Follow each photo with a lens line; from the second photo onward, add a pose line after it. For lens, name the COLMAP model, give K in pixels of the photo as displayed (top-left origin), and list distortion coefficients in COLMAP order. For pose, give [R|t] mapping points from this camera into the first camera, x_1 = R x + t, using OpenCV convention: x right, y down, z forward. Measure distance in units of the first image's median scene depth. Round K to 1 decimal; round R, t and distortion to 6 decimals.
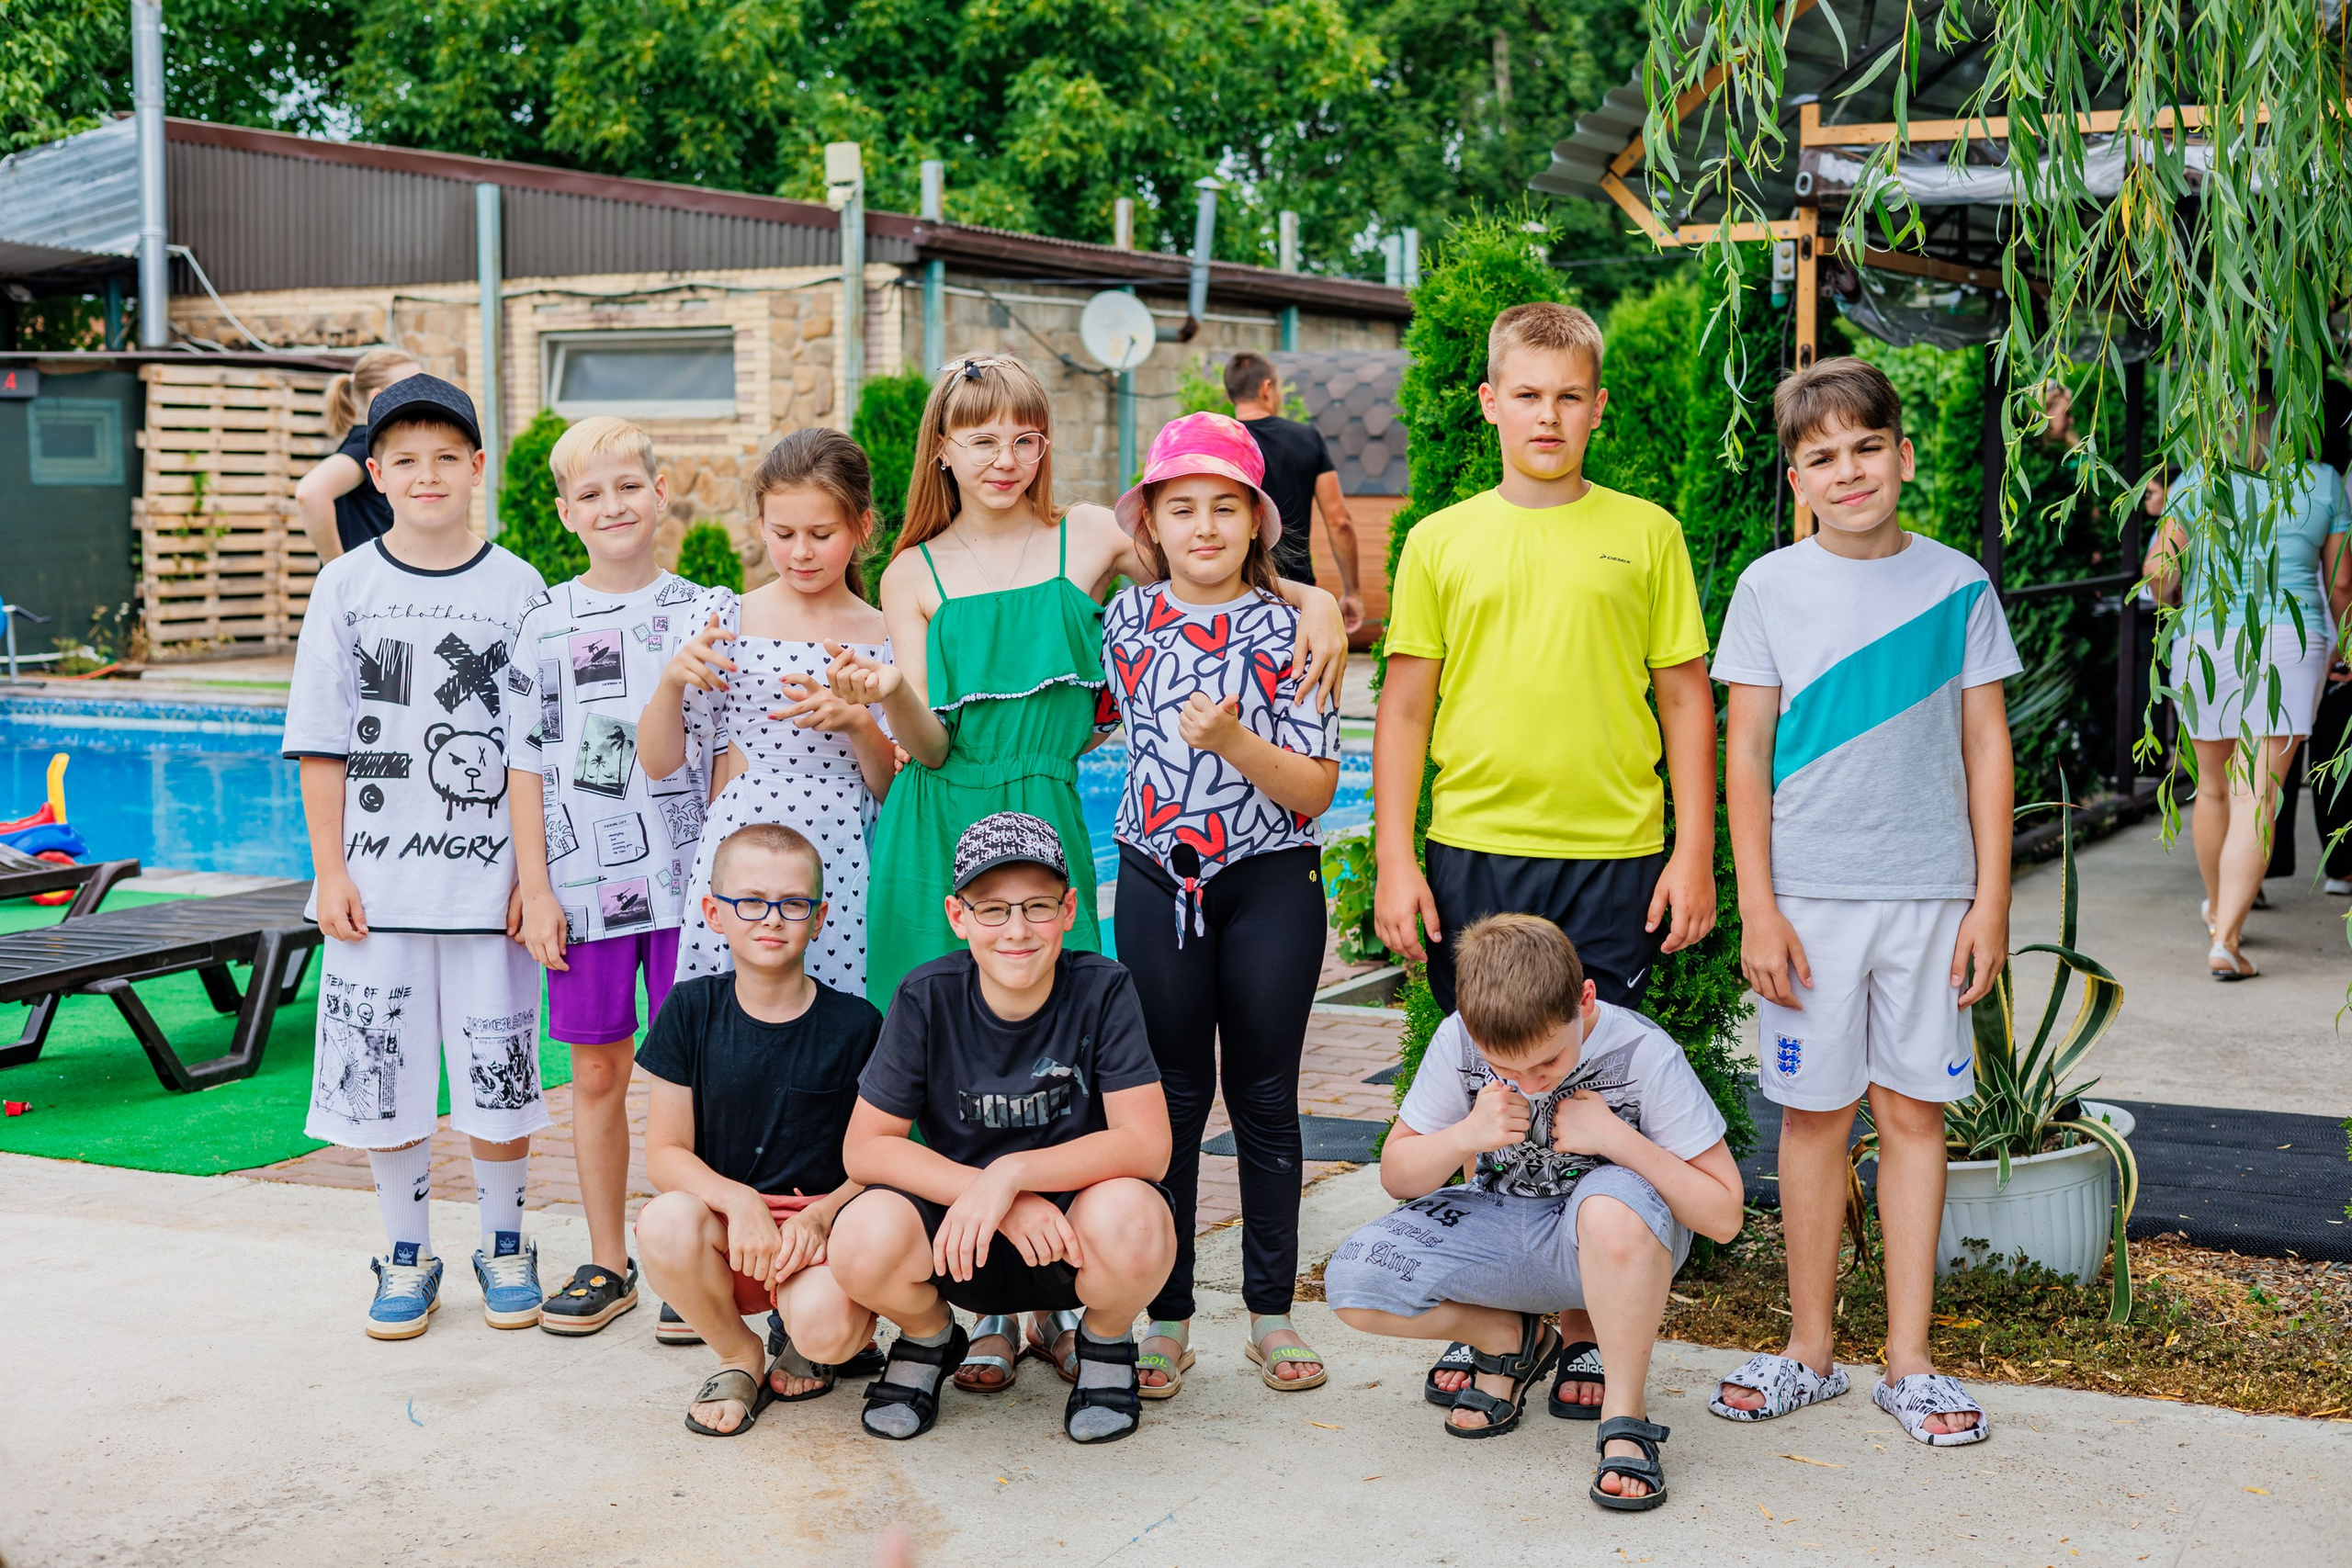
lens RADIAL K [[3436.9, 0, 1166.5], [0, 3436.9, 777.6], [0, 0, 1]] dist [0.010888, 0.044156]
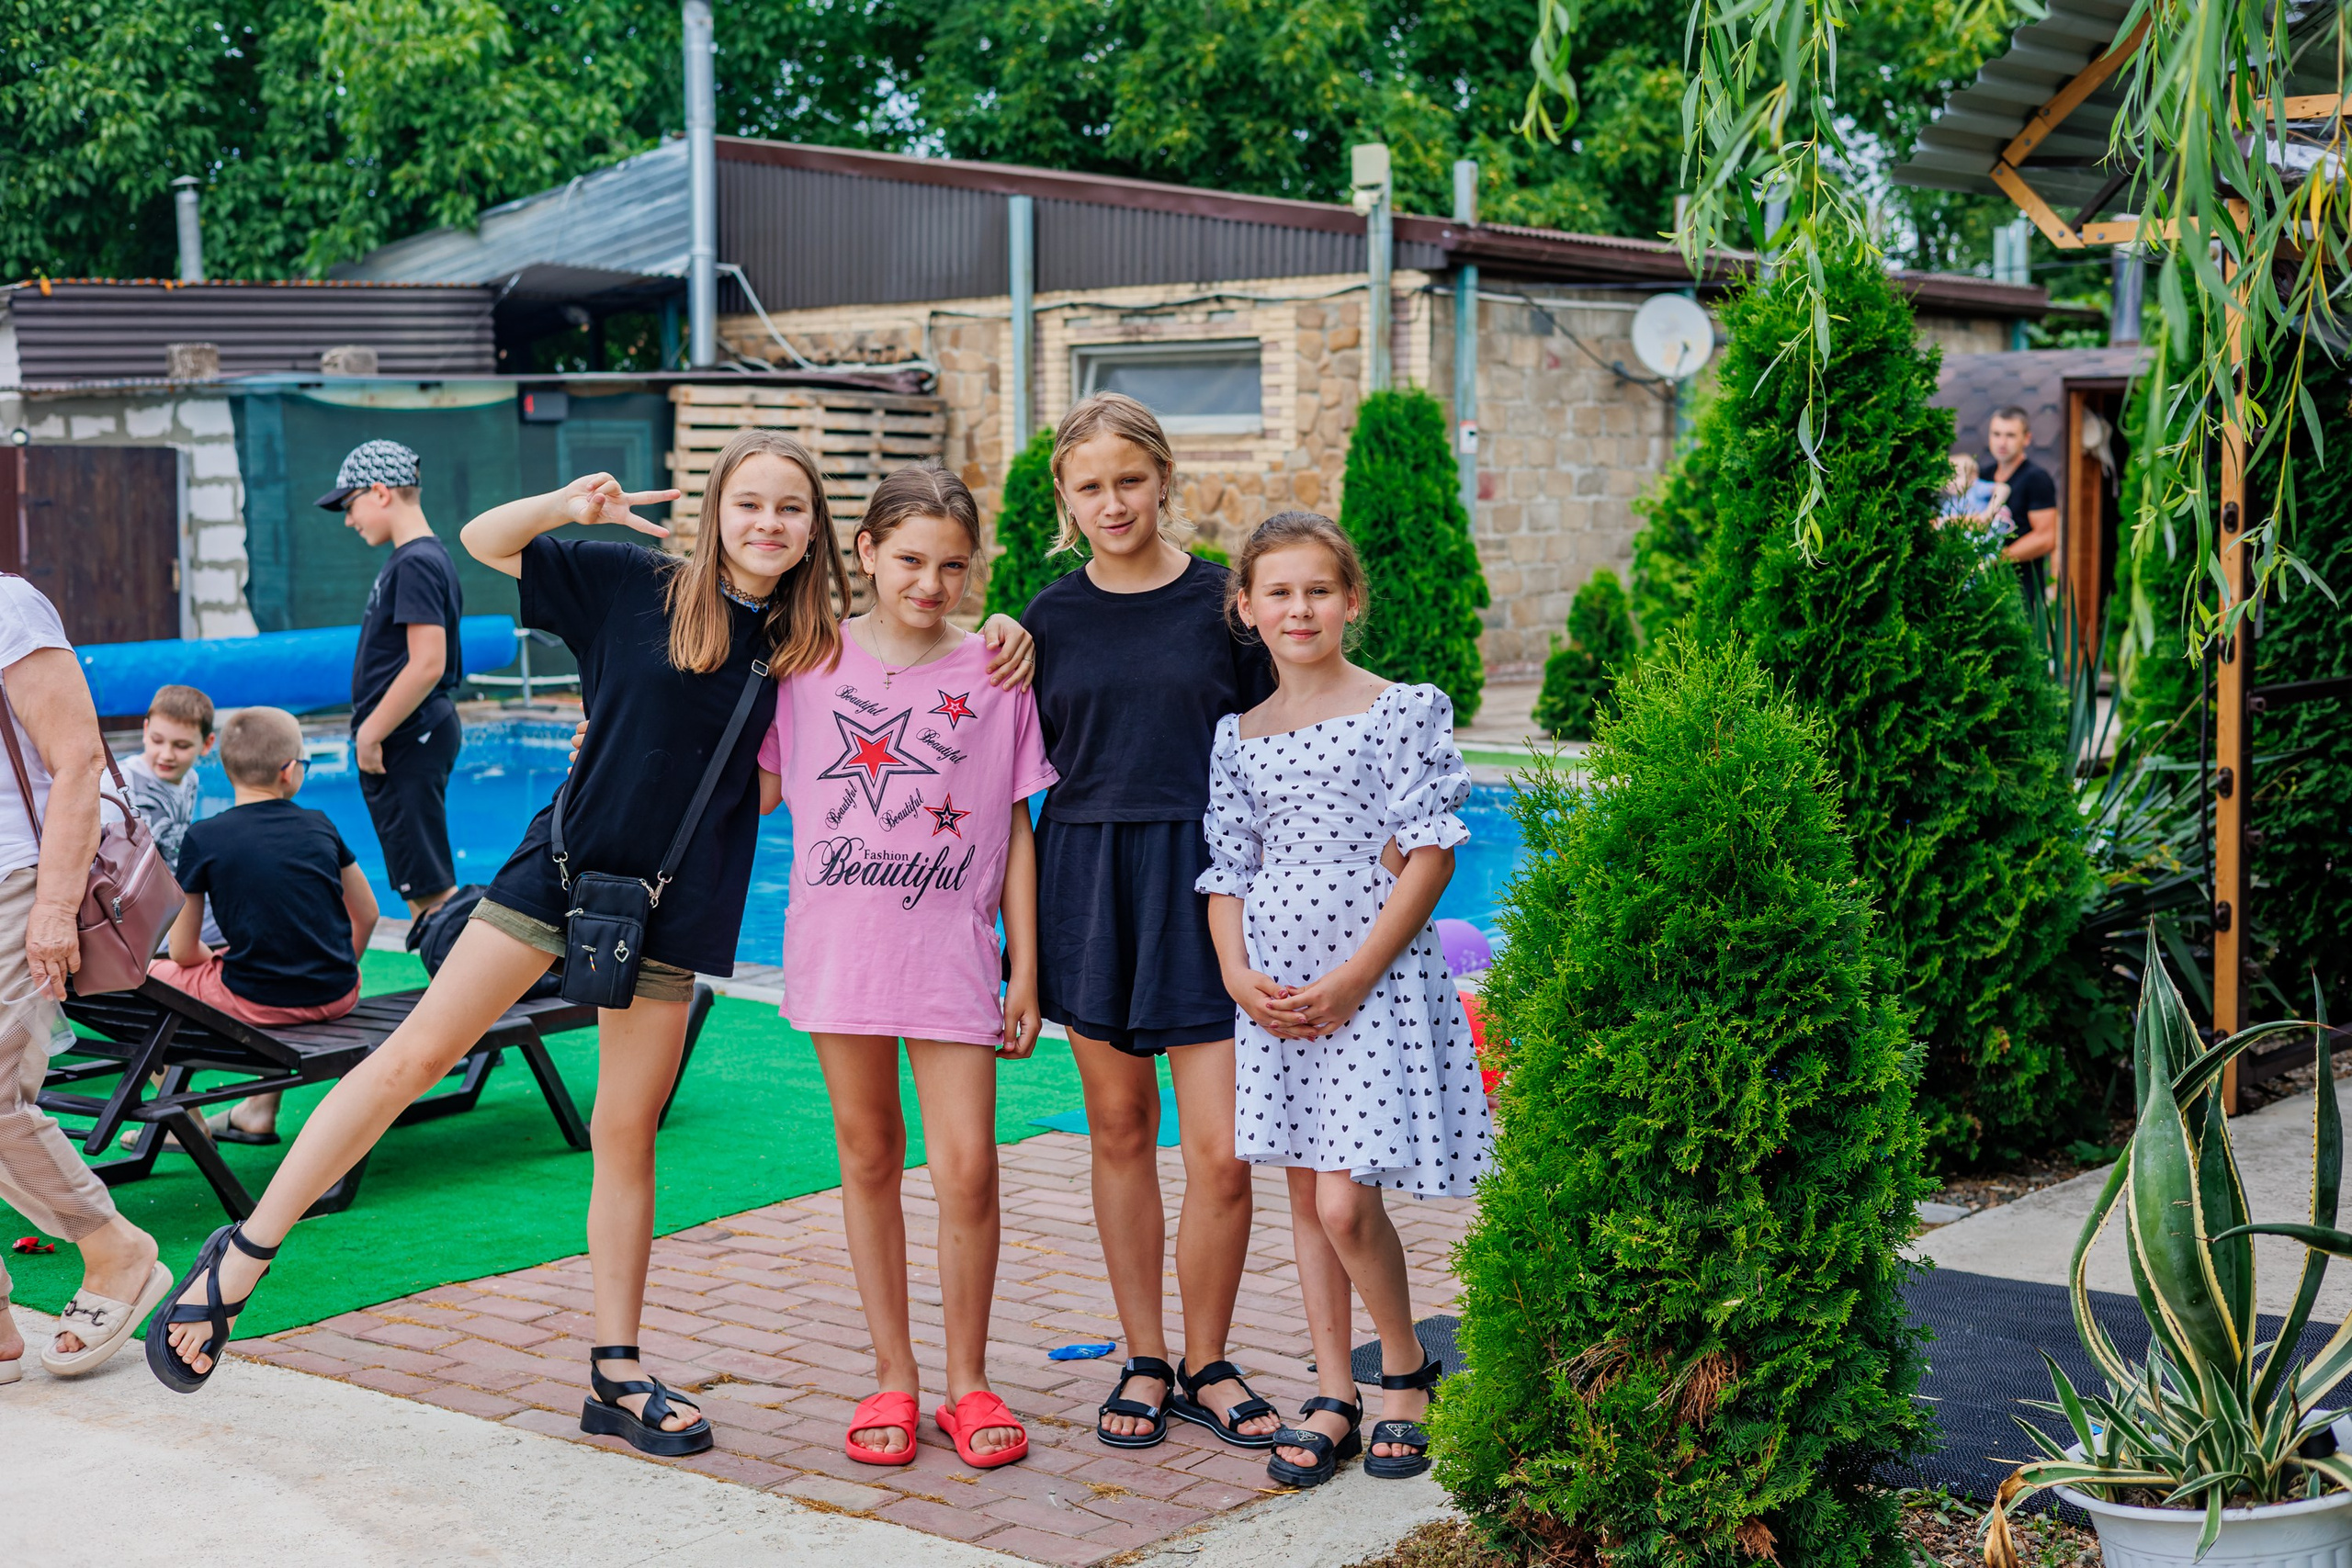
lens RADIAL K [[3362.9, 0, 1186.3], [0, 3362.9, 758.8], [0, 0, 1]] dist [-0.003985, 0.095642]
pose [[0.976838, 0.013305, -0.213568, 0.056411], [-0.013454, 0.999909, 0.000759, -0.014452], [0.213559, 0.002132, 0.976928, 0.079678]]
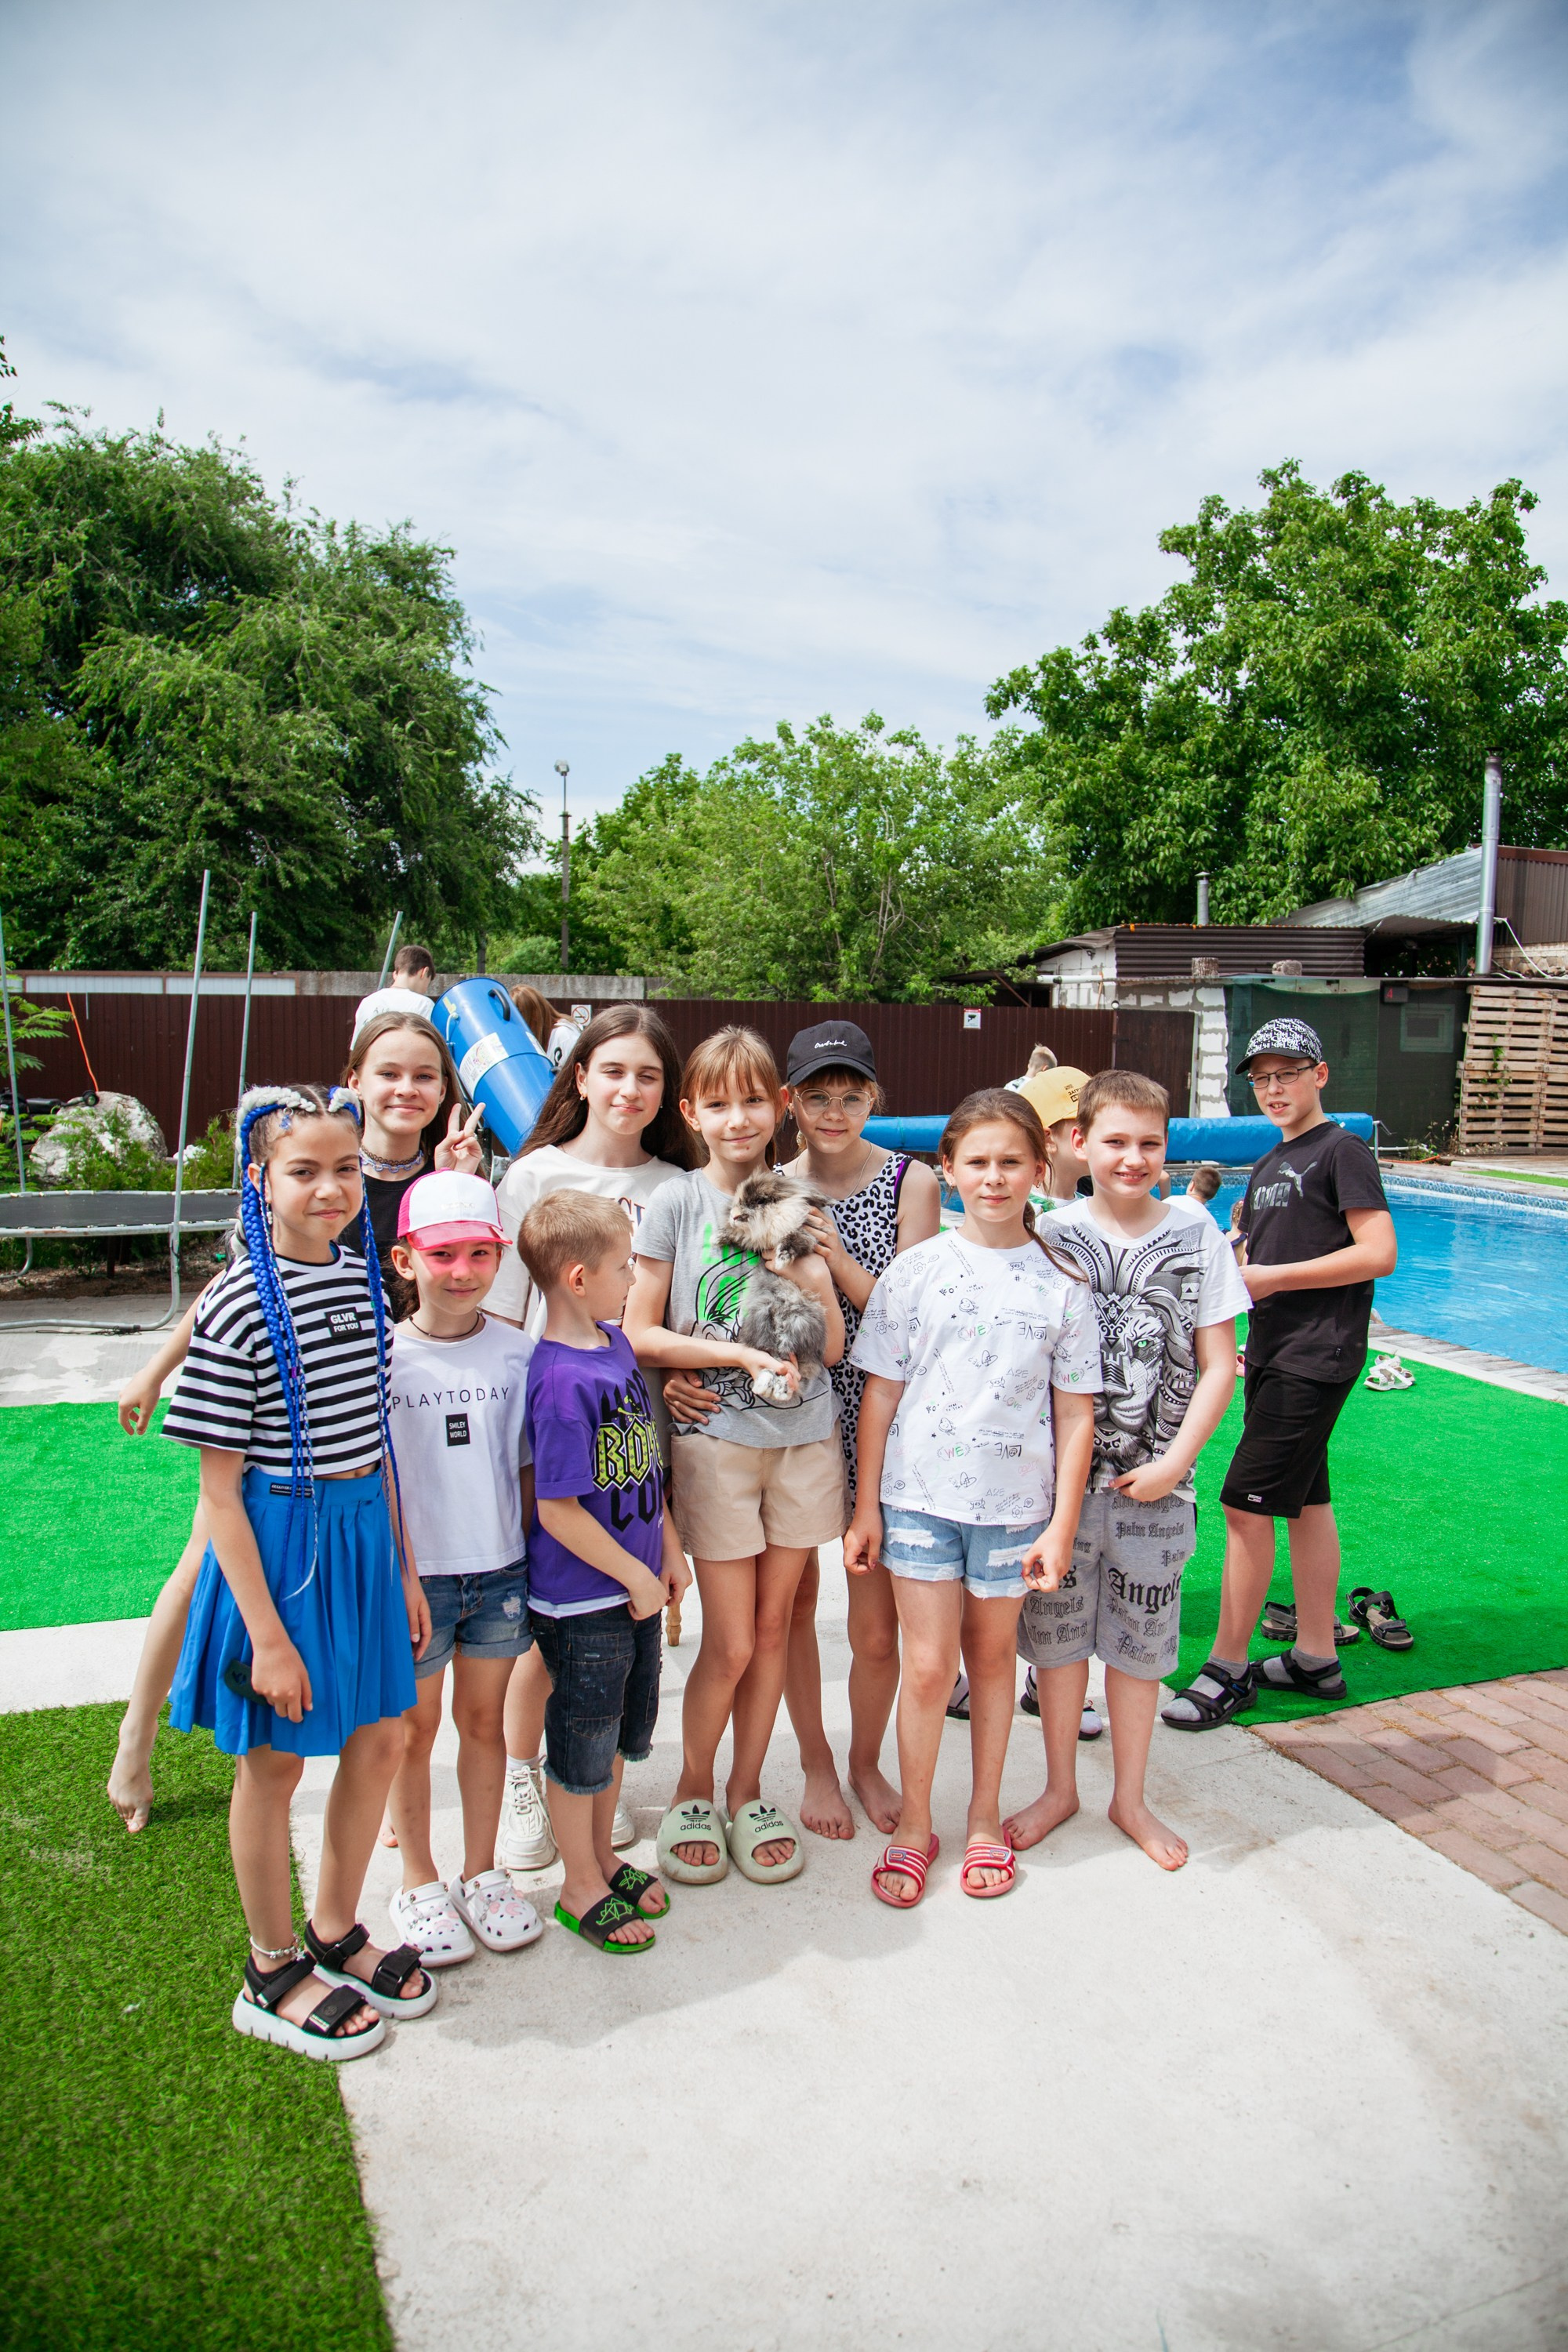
lens RADIAL K [[1592.4, 0, 784.0], [0, 1592.4, 1176.0], [0, 0, 1]] dist [-0.116377, 0.005765]
pose [[0.736357, 0.082087, -0.671595, -0.014665], [-0.076097, 0.996363, 0.038347, -0.026610], [0.672300, 0.022869, 0.739925, 0.179988]]
